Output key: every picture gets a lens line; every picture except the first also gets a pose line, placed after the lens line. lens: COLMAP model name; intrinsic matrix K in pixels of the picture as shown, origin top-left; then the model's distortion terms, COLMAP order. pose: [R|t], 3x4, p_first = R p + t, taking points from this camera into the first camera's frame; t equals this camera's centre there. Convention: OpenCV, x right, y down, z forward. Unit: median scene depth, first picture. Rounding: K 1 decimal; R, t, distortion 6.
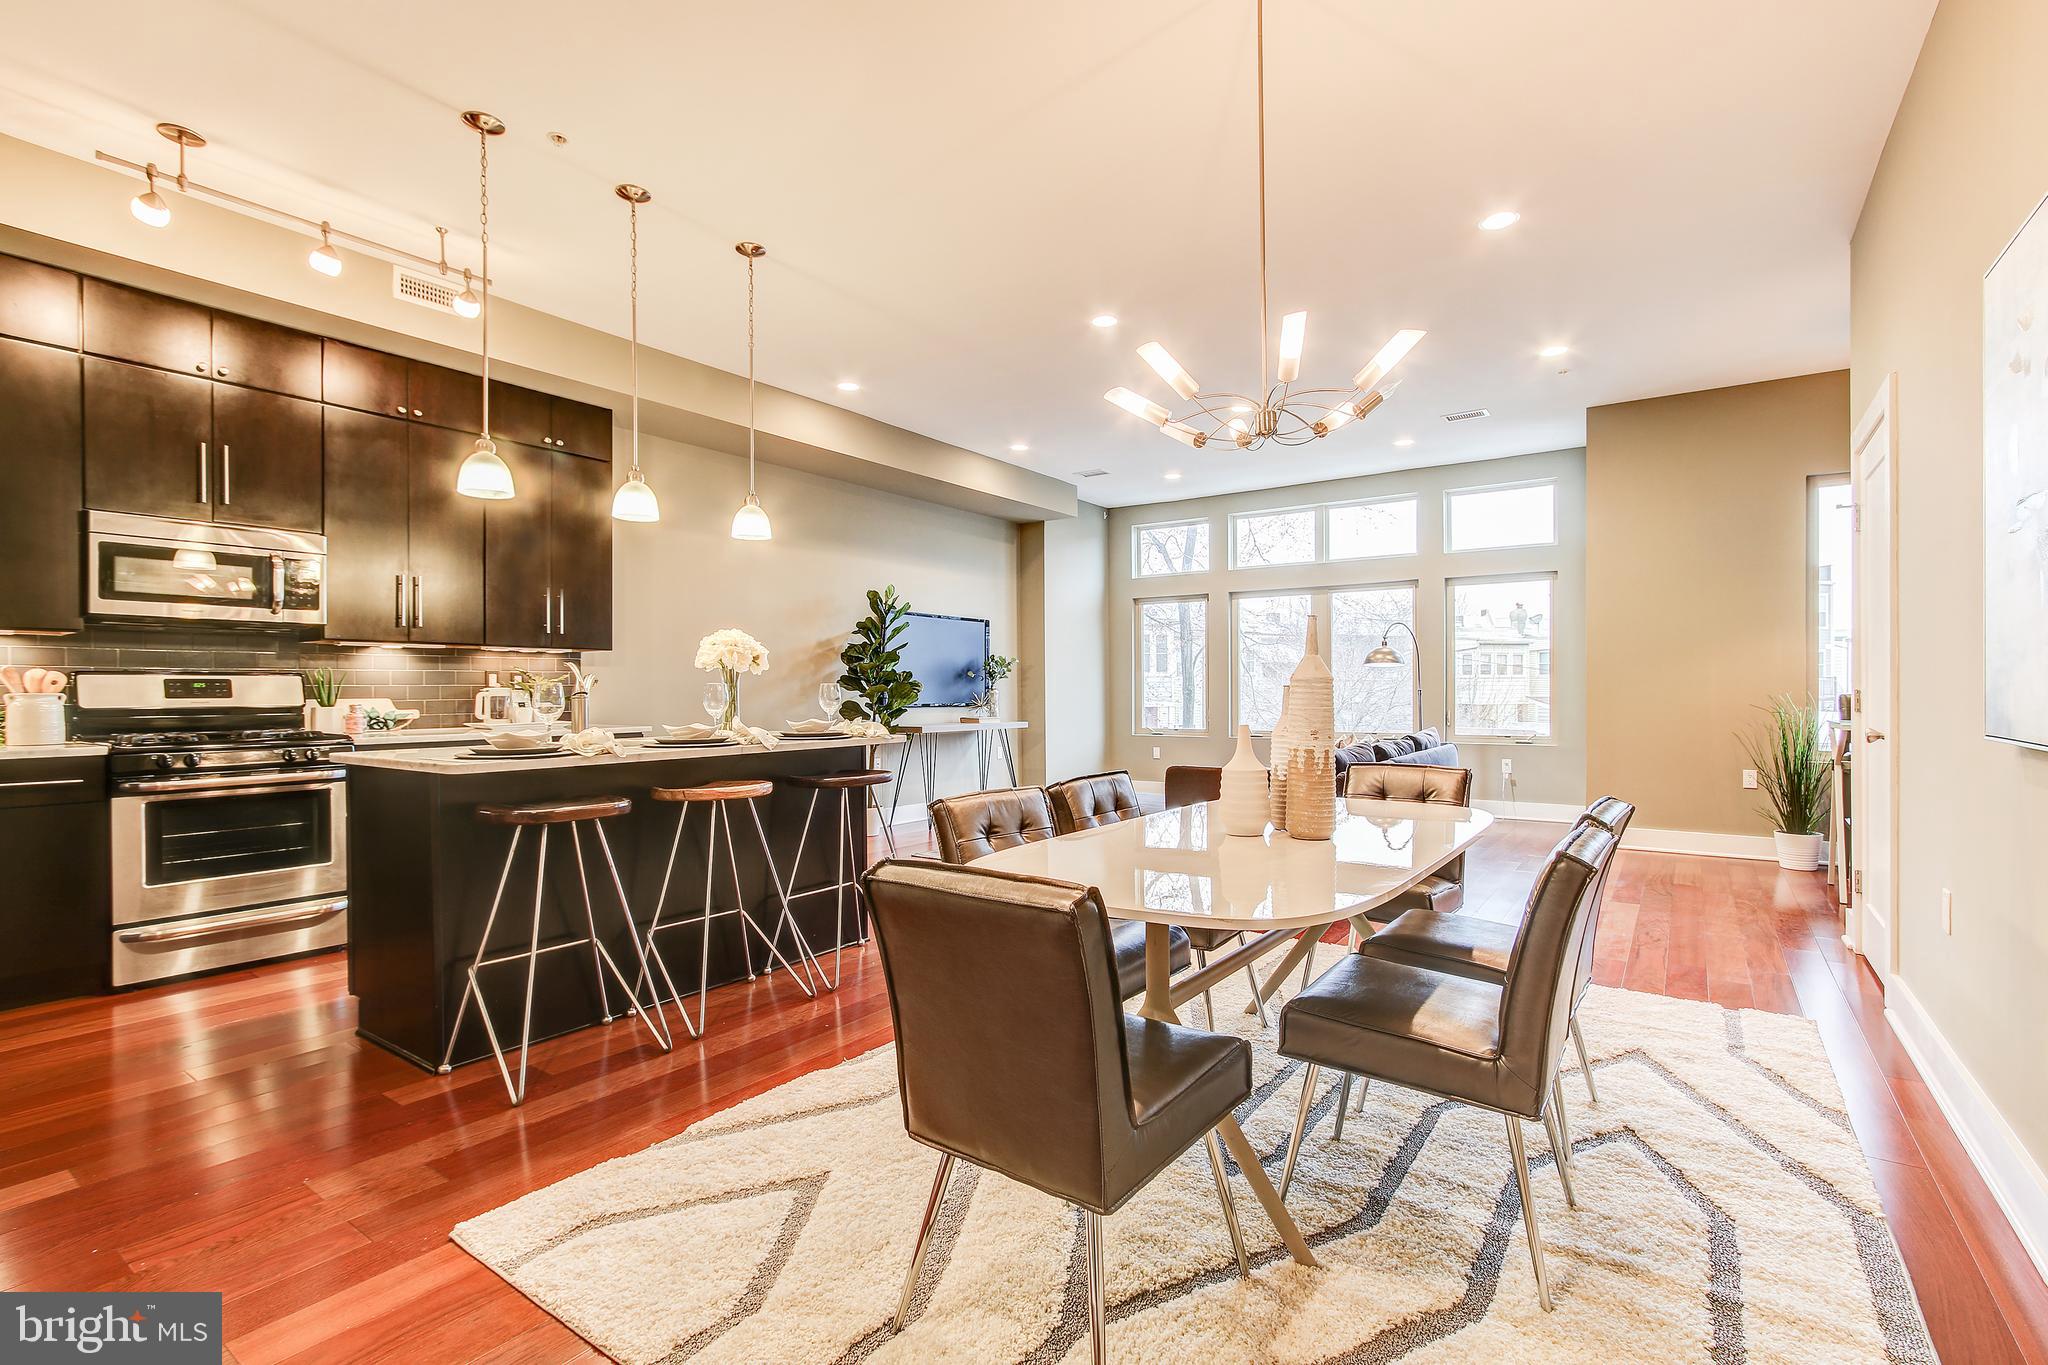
lens RADIAL K [[934.5, 0, 1031.0], [0, 934.5, 686.1], [0, 0, 1]] dist [-0.001653, 0.004127]
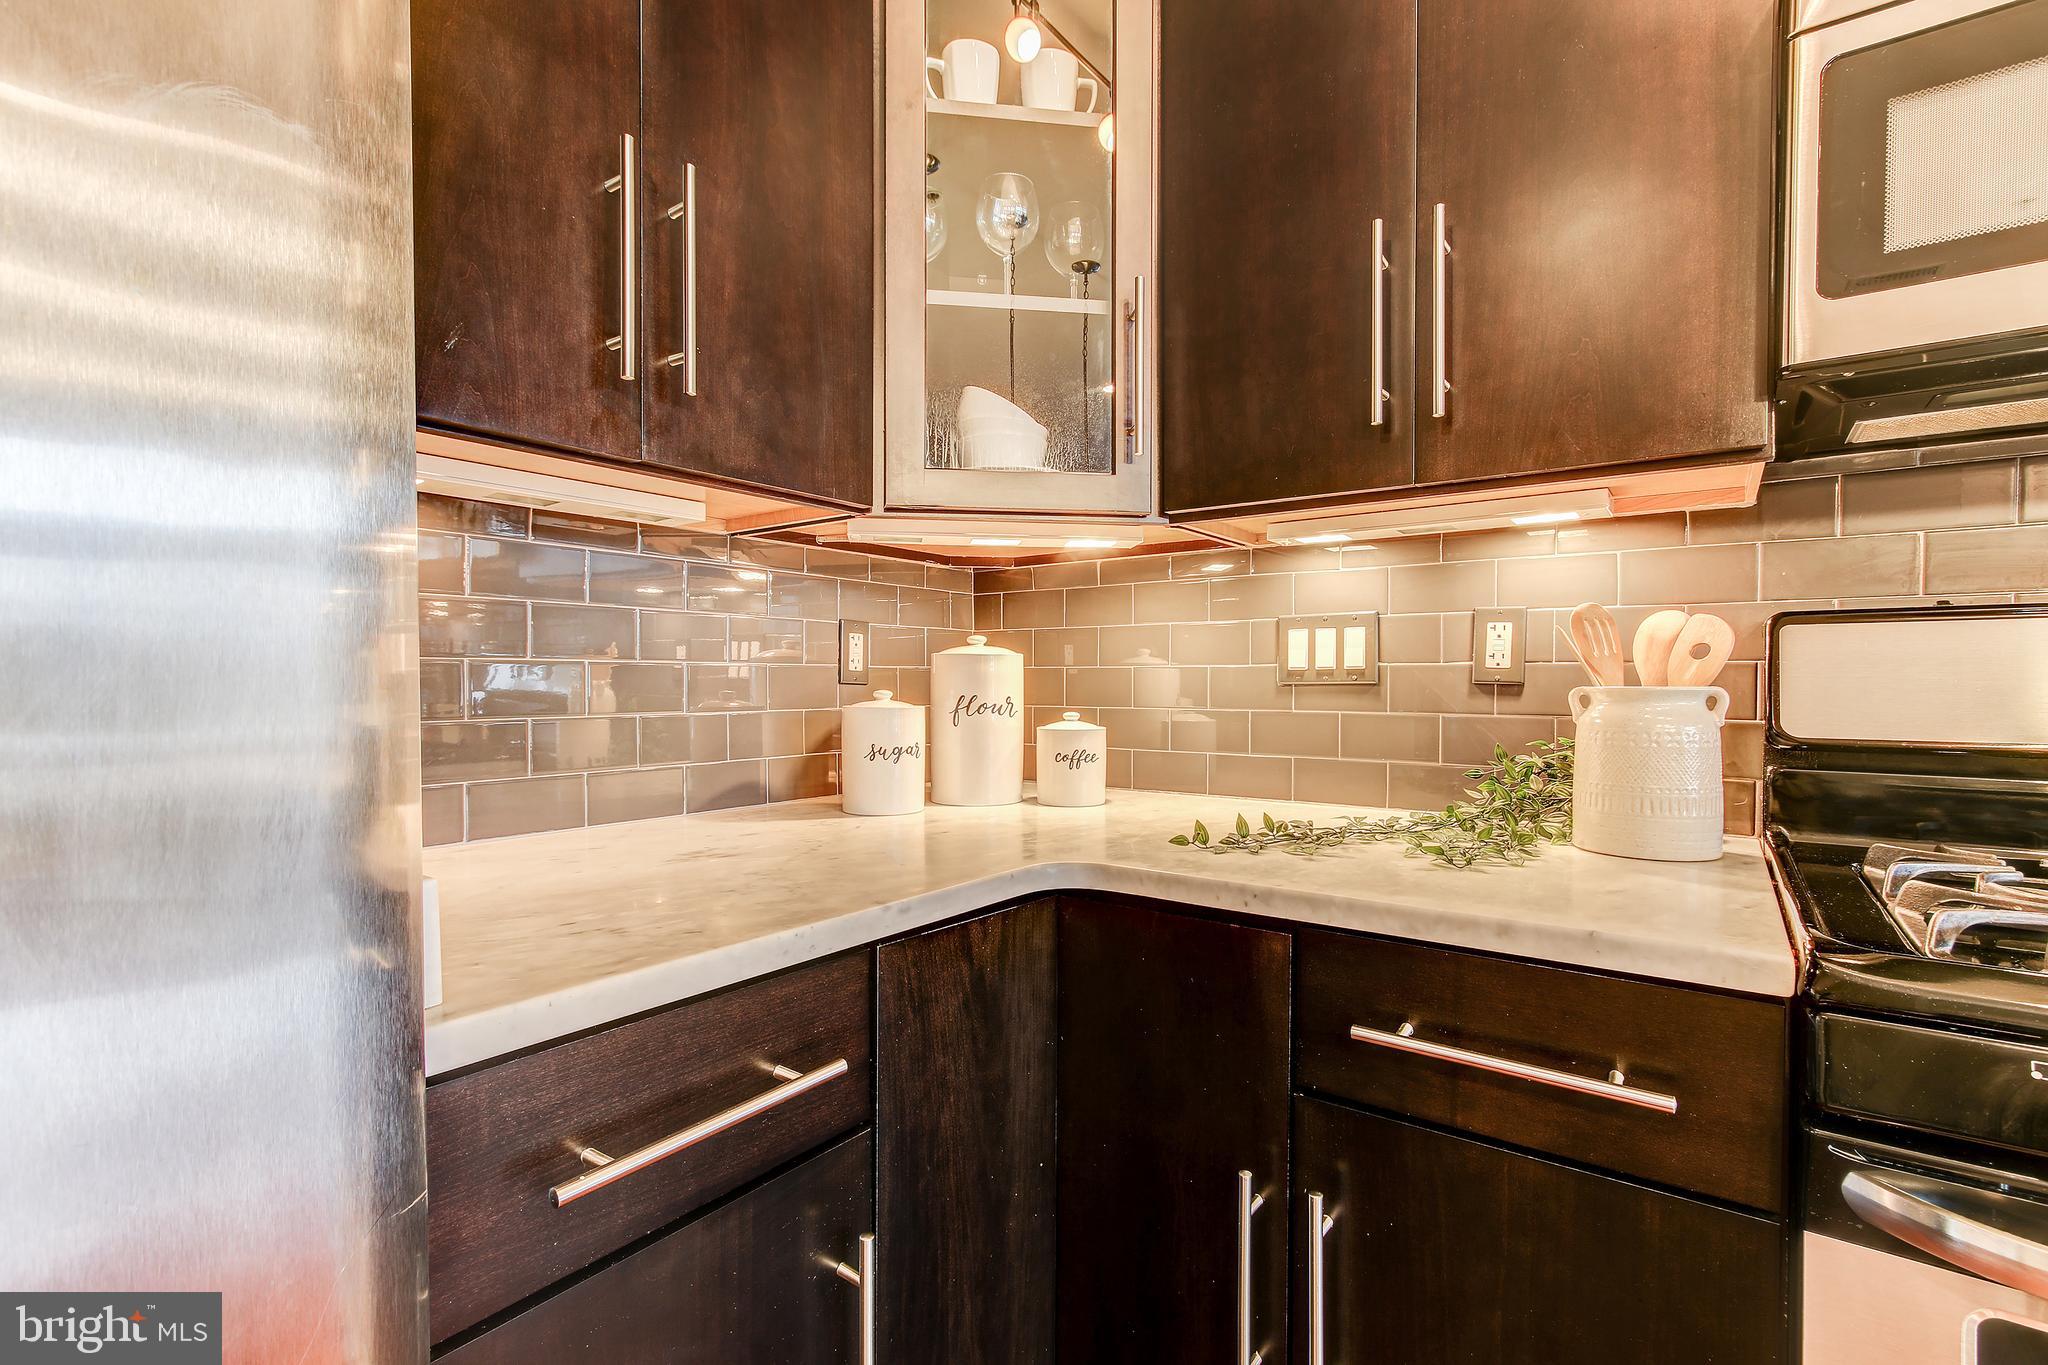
lens RADIAL K [[934.5, 0, 1025.0], [0, 934.5, 690.9], [0, 0, 1]] dist [-0.001653, 0.004127]
pose [[-0.020590, 0.015962, -0.999661, -0.565126], [-0.000340, 0.999872, 0.015973, 0.003631], [0.999788, 0.000668, -0.020581, 0.605151]]
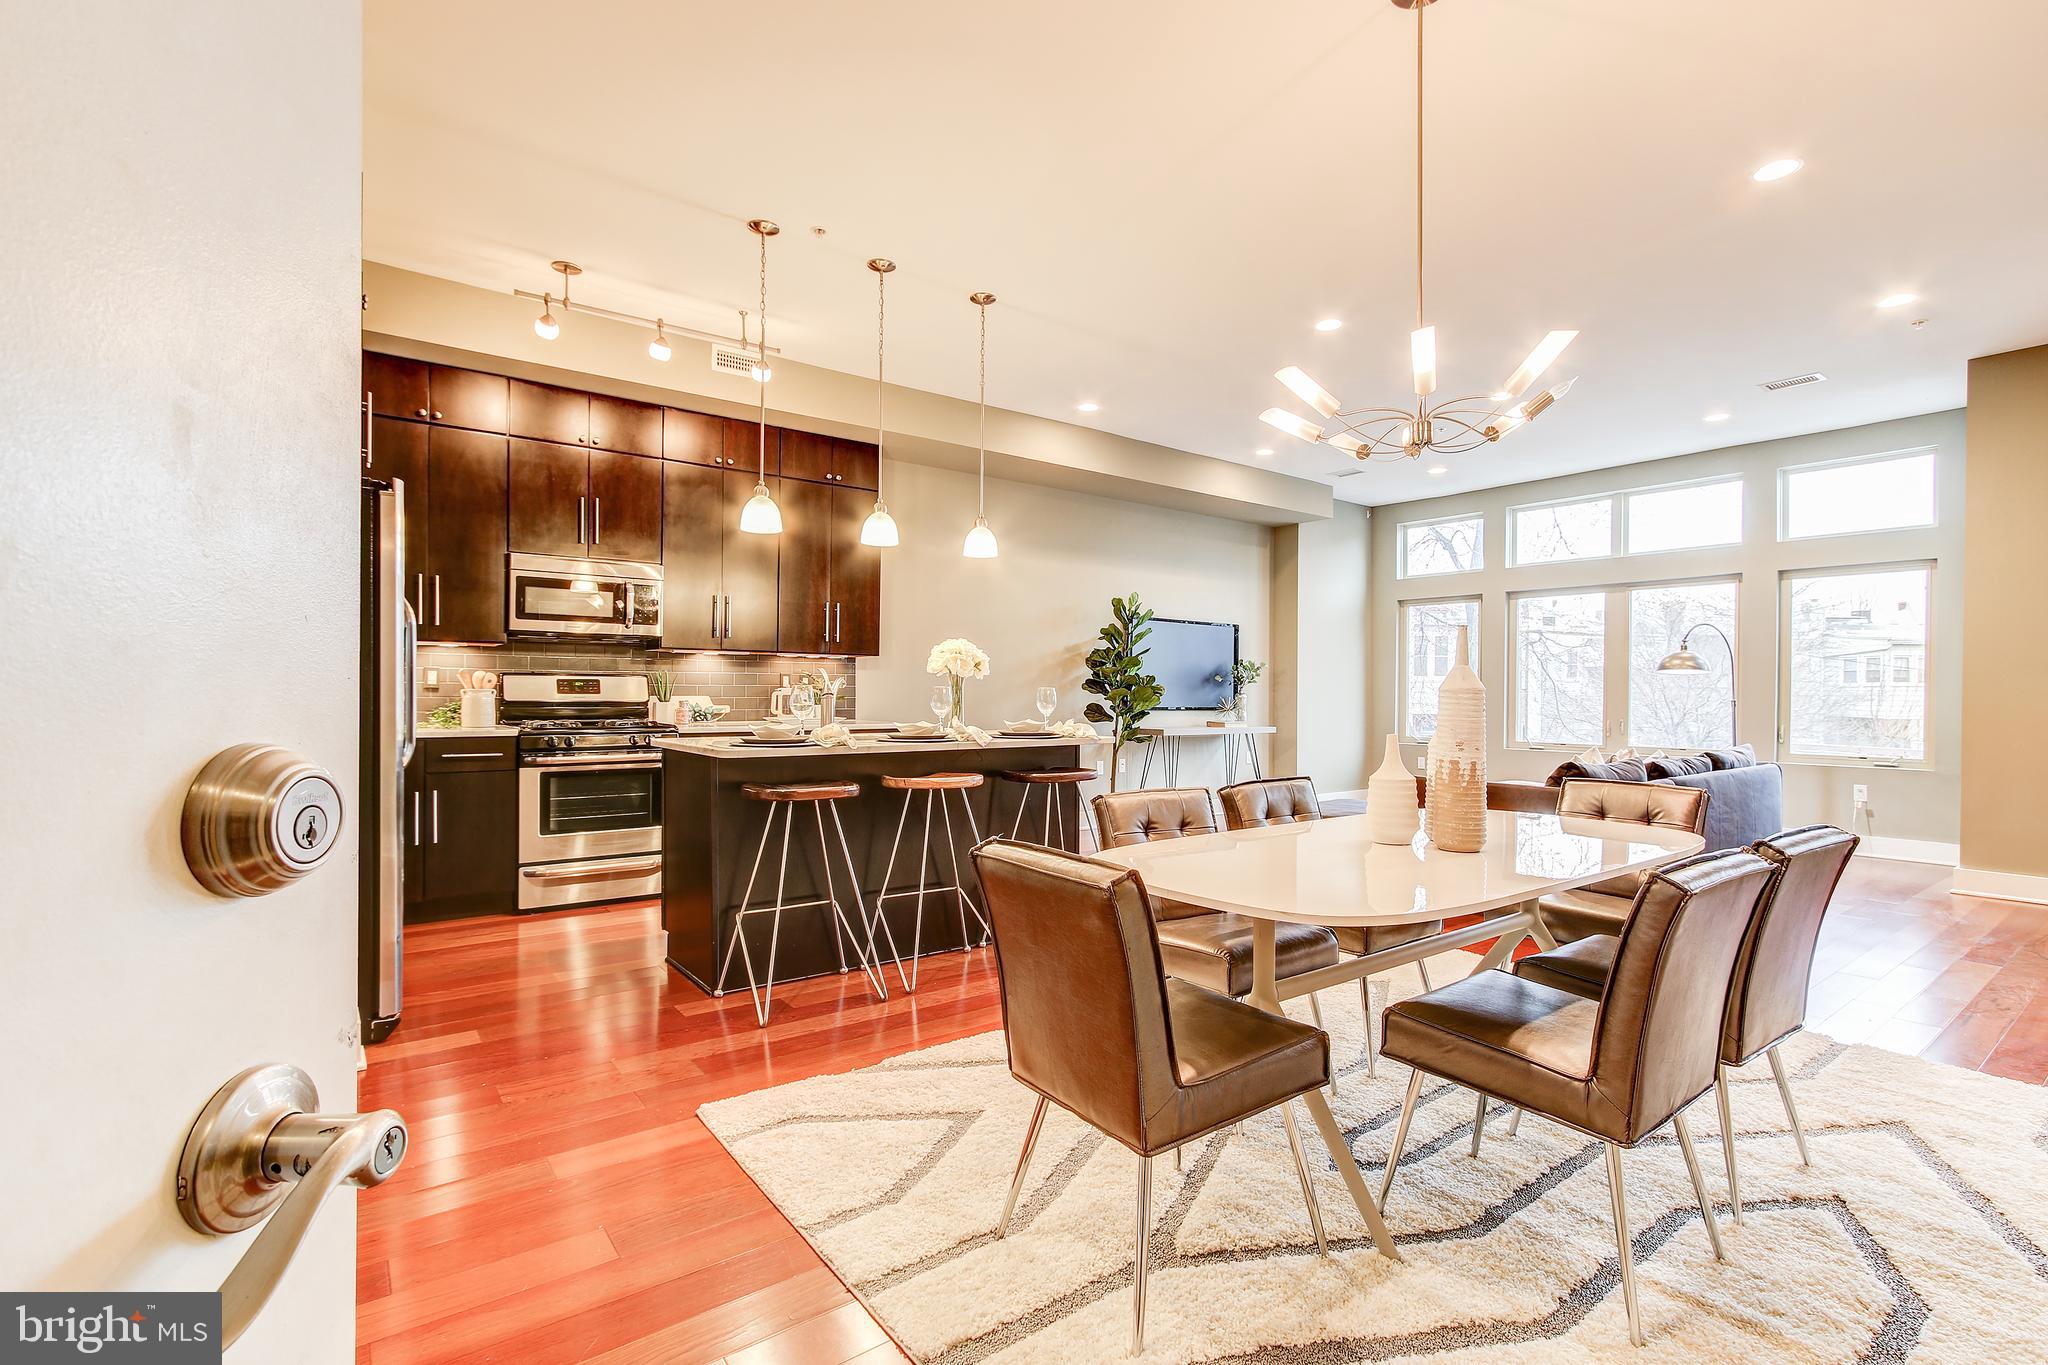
lens RADIAL K [[934.5, 0, 1033.7], [0, 934.5, 686.0], [0, 0, 1]] dist [-0.001653, 0.004127]
pose [[0.954605, 0.010030, -0.297706, 0.083931], [-0.010776, 0.999942, -0.000863, -0.003070], [0.297680, 0.004032, 0.954657, -0.041270]]
